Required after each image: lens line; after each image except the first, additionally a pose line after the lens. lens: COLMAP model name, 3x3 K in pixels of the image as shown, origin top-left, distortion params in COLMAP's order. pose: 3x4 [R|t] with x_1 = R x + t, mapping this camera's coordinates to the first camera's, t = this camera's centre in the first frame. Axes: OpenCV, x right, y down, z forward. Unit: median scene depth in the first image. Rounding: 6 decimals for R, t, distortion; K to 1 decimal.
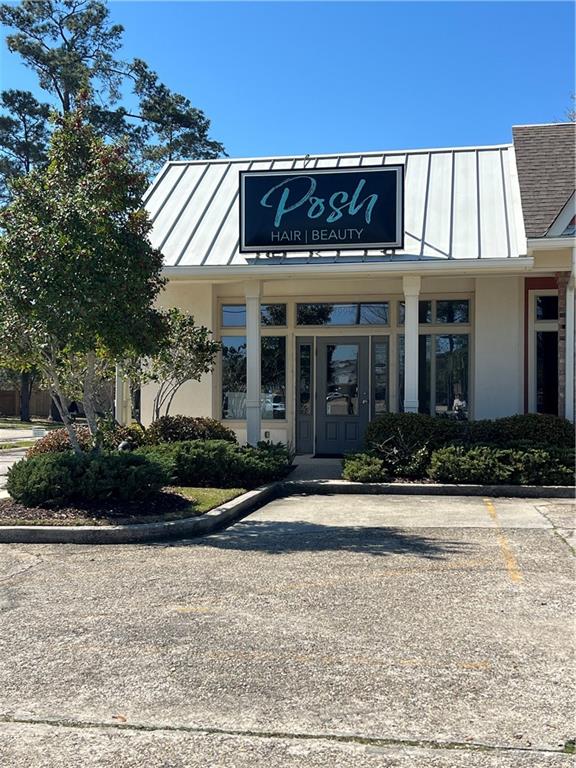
lens RADIAL K [[971.4, 0, 288.3], [0, 971.4, 384.2], [0, 0, 1]] dist [0.030751, 0.000000]
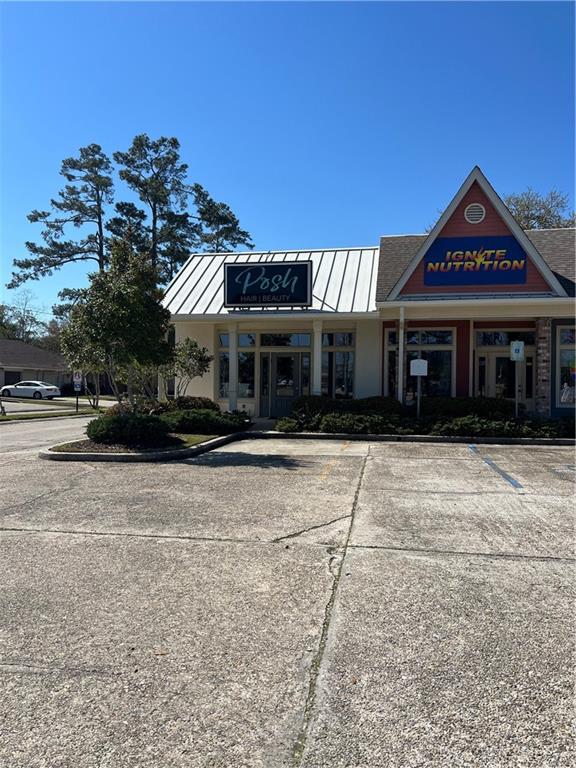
lens RADIAL K [[575.4, 0, 287.9], [0, 575.4, 384.9], [0, 0, 1]] dist [0.004737, -0.002445]
pose [[0.999980, 0.006301, -0.000146, 0.075068], [-0.006298, 0.999839, 0.016775, -0.008060], [0.000251, -0.016774, 0.999859, -0.095447]]
